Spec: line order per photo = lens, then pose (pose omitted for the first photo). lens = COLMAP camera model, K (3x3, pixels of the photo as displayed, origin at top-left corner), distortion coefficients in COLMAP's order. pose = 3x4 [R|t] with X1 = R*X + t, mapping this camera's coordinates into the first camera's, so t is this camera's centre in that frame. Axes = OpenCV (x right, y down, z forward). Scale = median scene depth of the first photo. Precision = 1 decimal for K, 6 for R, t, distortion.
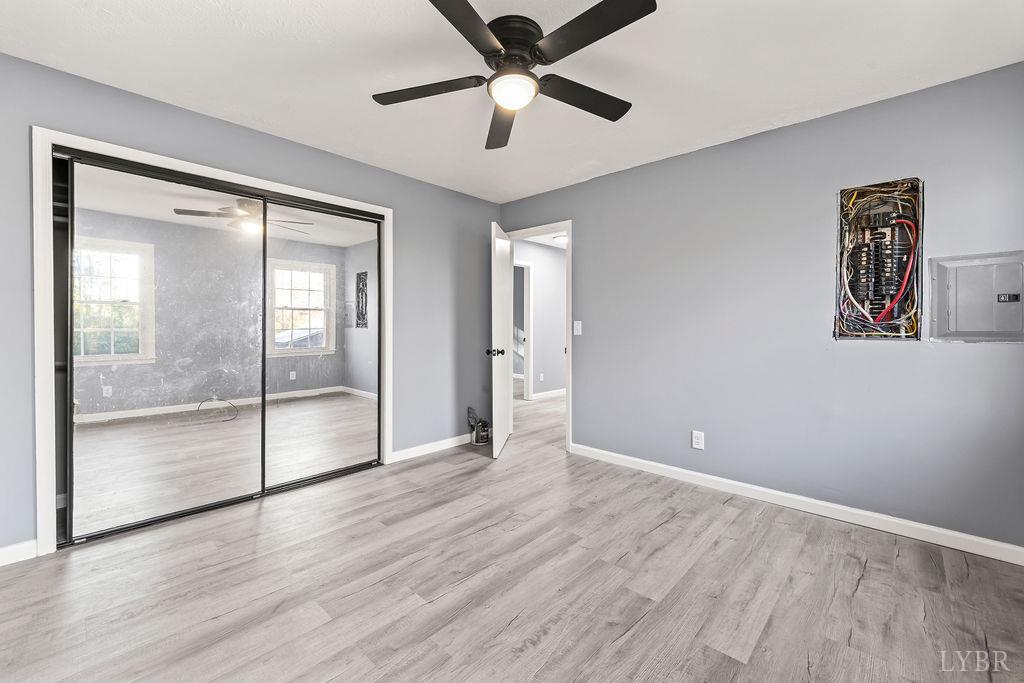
lens RADIAL K [[420.7, 0, 518.7], [0, 420.7, 327.3], [0, 0, 1]] dist [-0.000378, -0.000180]
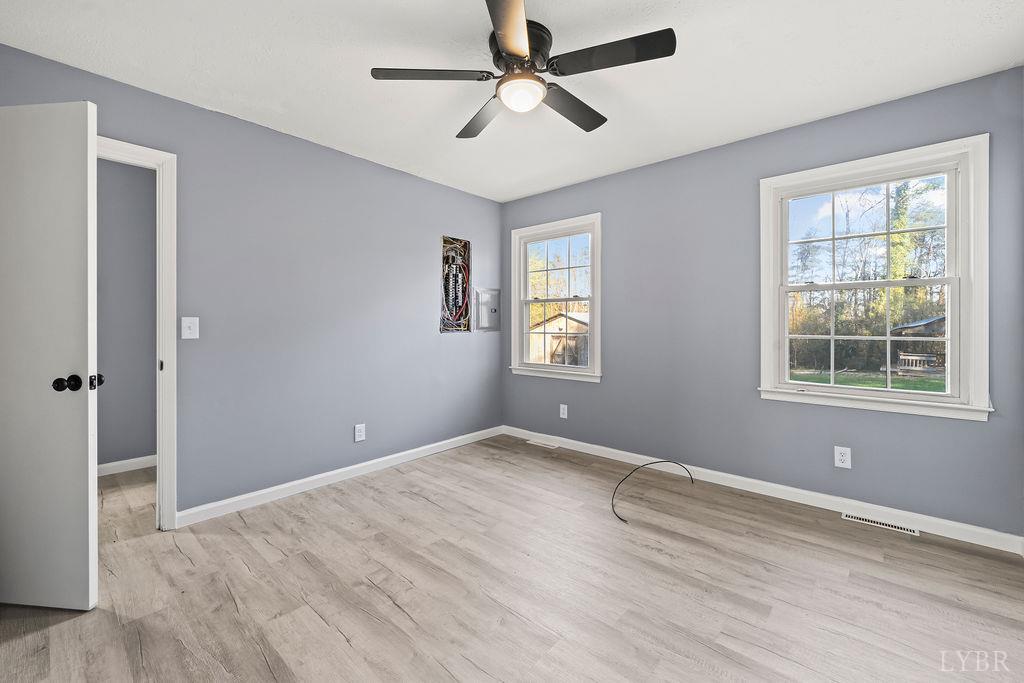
lens RADIAL K [[420.7, 0, 506.9], [0, 420.7, 331.8], [0, 0, 1]] dist [-0.000378, -0.000180]
pose [[-0.013878, -0.023284, 0.999633, -0.805734], [0.003397, 0.999722, 0.023334, -0.010628], [-0.999898, 0.003720, -0.013795, 0.832061]]
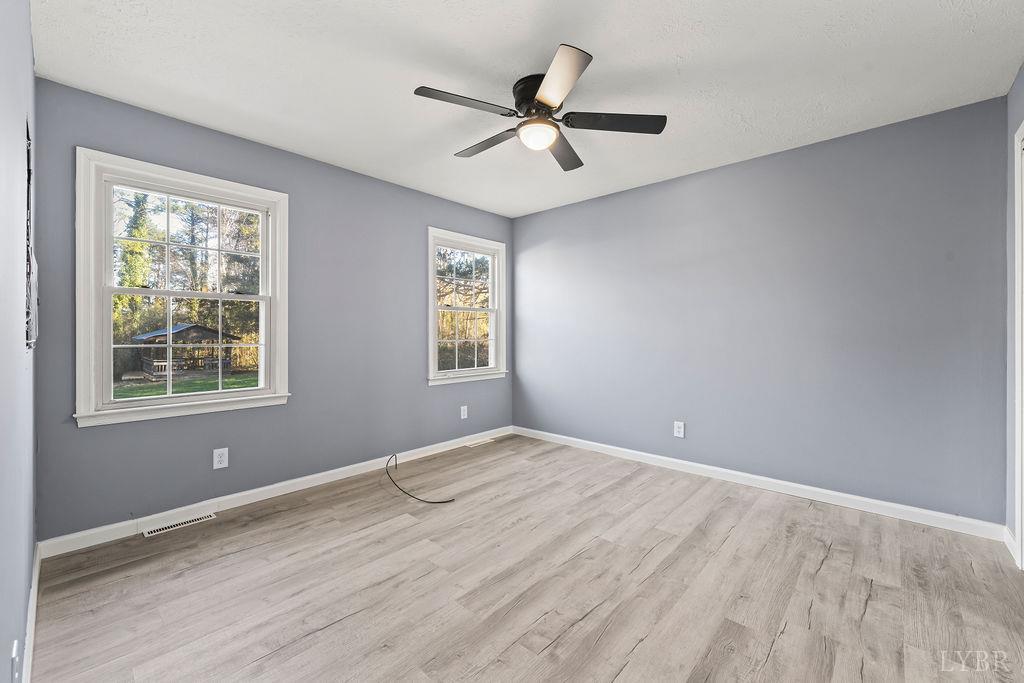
lens RADIAL K [[420.7, 0, 522.2], [0, 420.7, 325.5], [0, 0, 1]] dist [-0.000378, -0.000180]
pose [[-0.999778, -0.002271, -0.020938, 0.042805], [-0.002040, 0.999937, -0.011062, -0.005798], [0.020962, -0.011017, -0.999720, 1.737093]]
